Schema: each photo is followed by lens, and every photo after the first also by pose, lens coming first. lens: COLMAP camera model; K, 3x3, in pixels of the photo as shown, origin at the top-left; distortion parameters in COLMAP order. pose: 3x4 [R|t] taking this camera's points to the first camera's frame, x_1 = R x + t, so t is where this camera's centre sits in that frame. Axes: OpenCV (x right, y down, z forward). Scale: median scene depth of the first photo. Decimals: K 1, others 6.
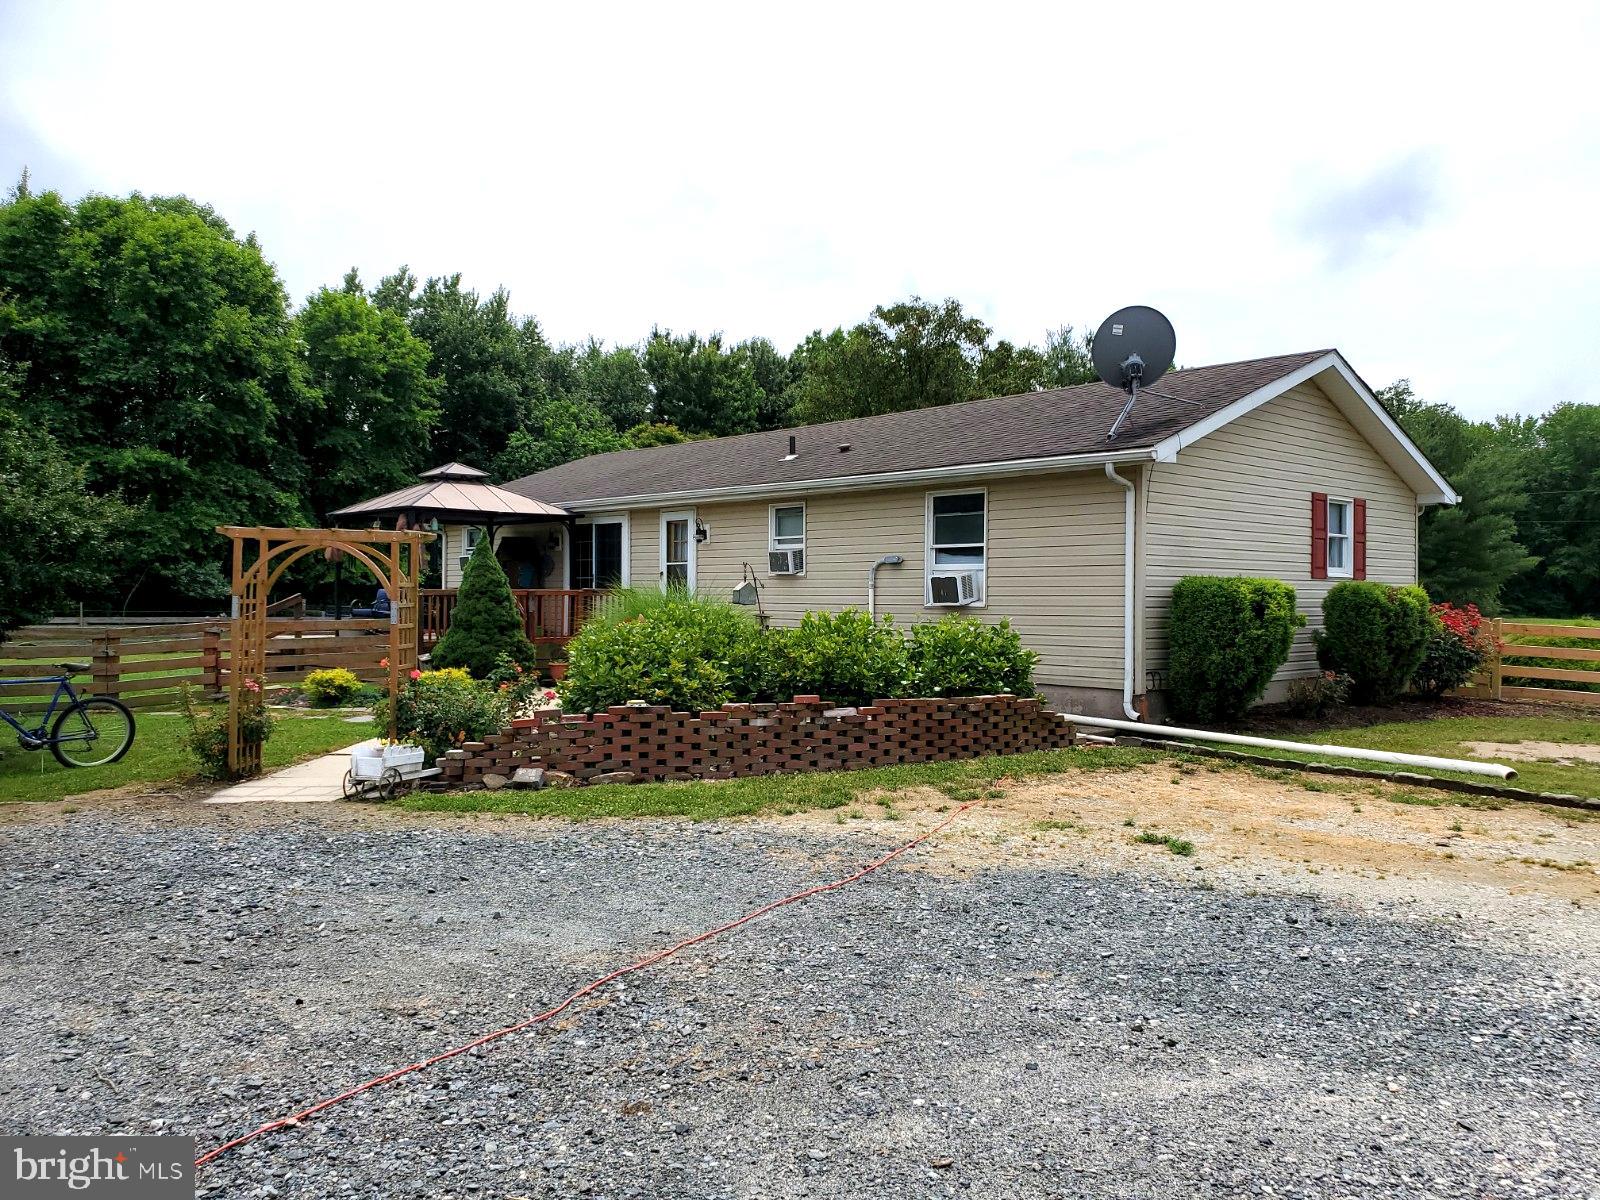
lens RADIAL K [[1252.1, 0, 800.0], [0, 1252.1, 600.0], [0, 0, 1]] dist [0.173710, -0.298126]
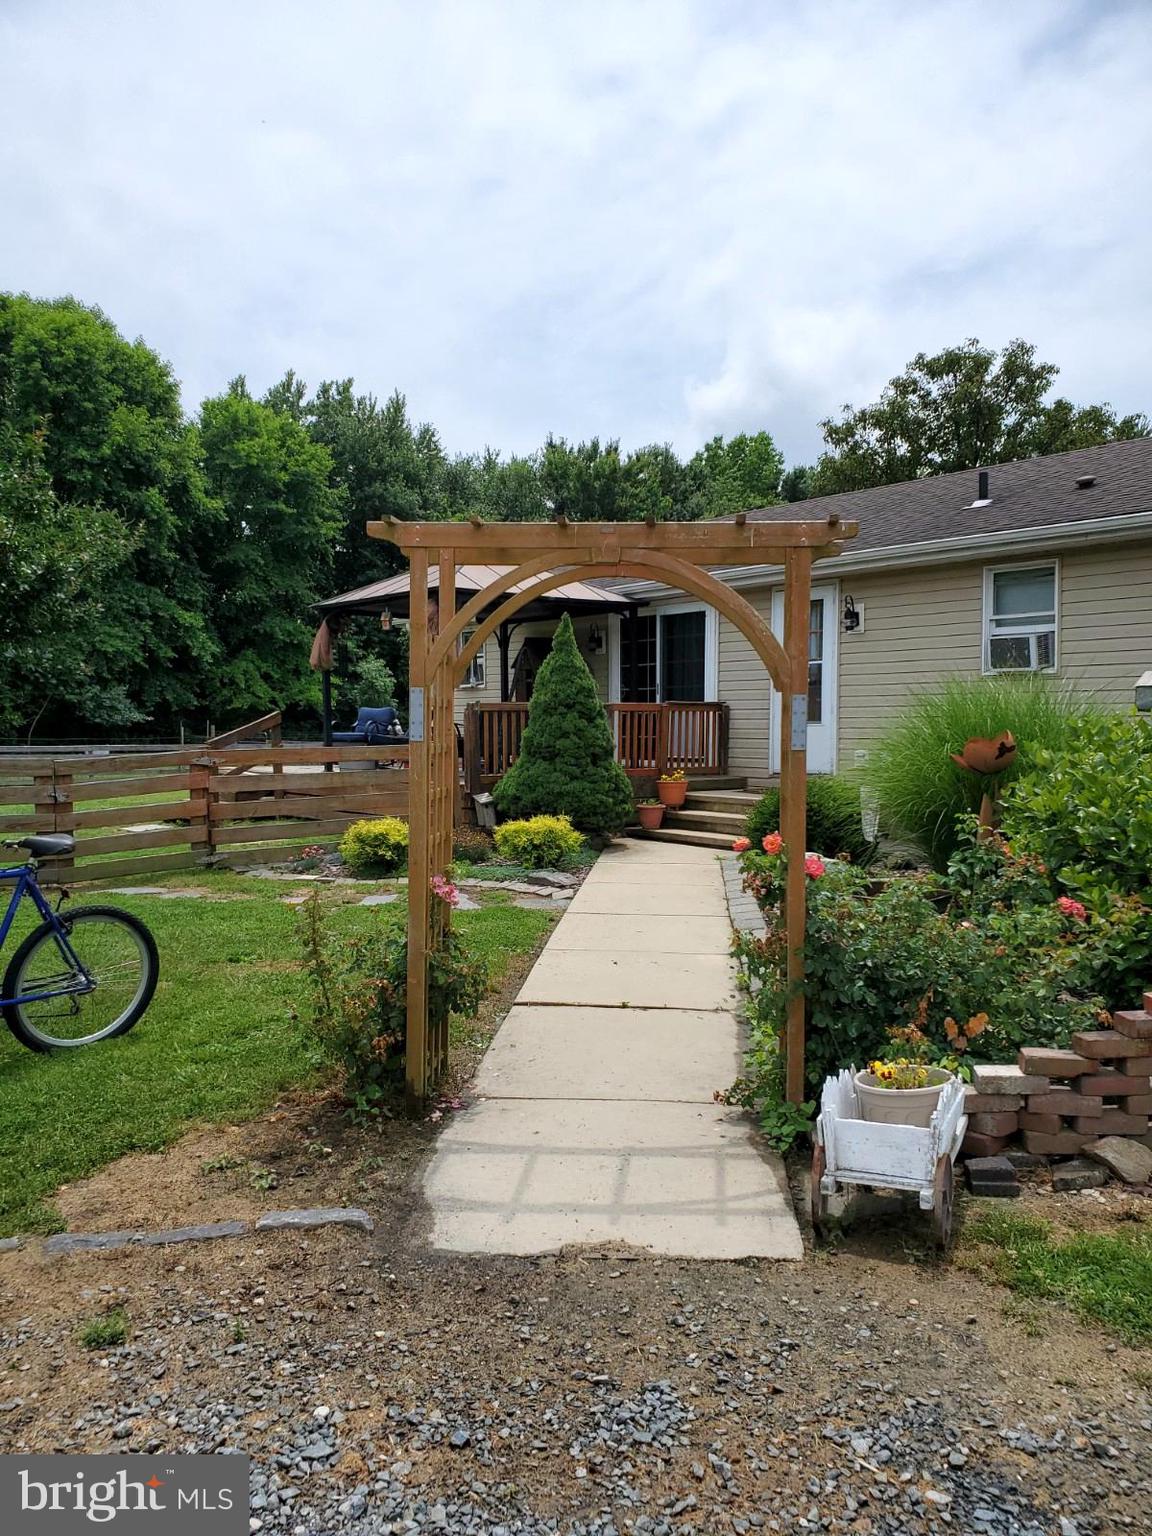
lens RADIAL K [[1181.6, 0, 580.0], [0, 1181.6, 803.9], [0, 0, 1]] dist [0.140860, -0.273255]
pose [[0.998986, -0.006588, -0.044534, -0.081088], [0.009495, 0.997814, 0.065392, 0.002143], [0.044005, -0.065748, 0.996865, 0.131935]]
